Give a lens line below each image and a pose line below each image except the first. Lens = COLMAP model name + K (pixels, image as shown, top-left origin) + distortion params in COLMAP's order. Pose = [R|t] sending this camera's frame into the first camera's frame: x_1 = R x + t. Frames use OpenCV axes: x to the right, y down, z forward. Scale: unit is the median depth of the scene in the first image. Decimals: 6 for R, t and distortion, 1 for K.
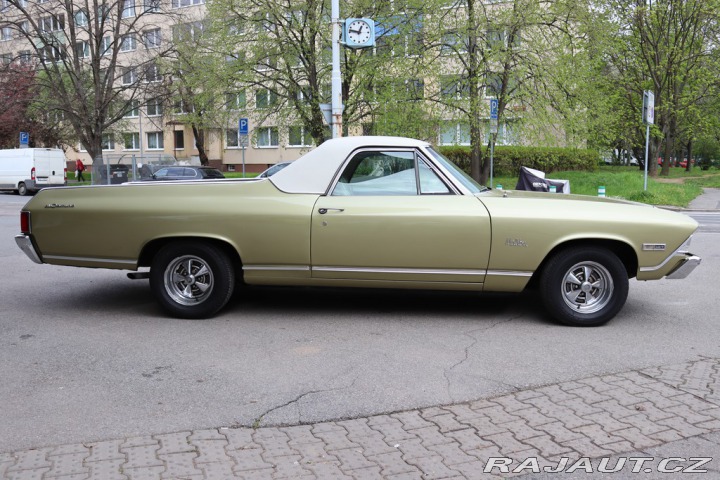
lens RADIAL K [[625.4, 0, 360.0], [0, 625.4, 240.0], [0, 0, 1]] dist [-0.134929, 0.127656]
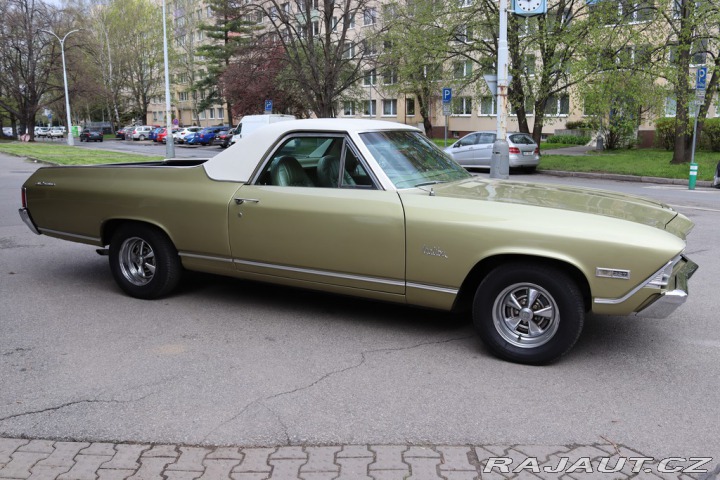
lens RADIAL K [[596.3, 0, 360.0], [0, 596.3, 240.0], [0, 0, 1]] dist [-0.165106, 0.151382]
pose [[0.934082, 0.073094, -0.349496, 0.404688], [-0.051696, 0.996194, 0.070181, -0.057243], [0.353296, -0.047487, 0.934306, 0.217766]]
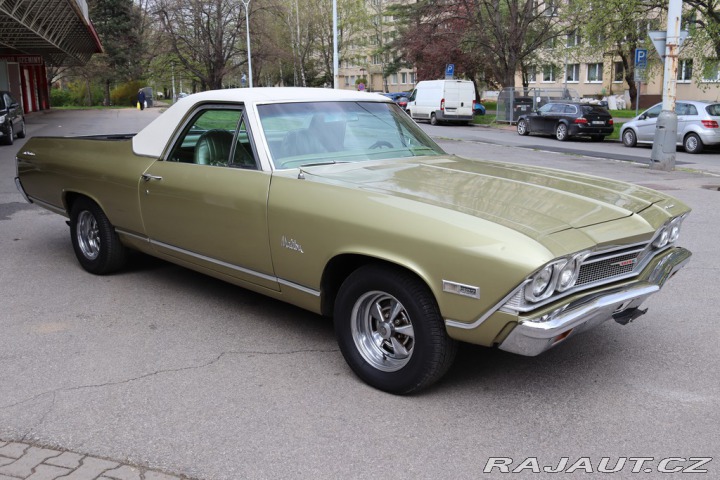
lens RADIAL K [[650.3, 0, 360.0], [0, 650.3, 240.0], [0, 0, 1]] dist [-0.144874, 0.125999]
pose [[0.791326, 0.137125, -0.595818, 0.696681], [-0.078401, 0.989237, 0.123542, -0.090907], [0.606346, -0.051049, 0.793560, 0.439981]]
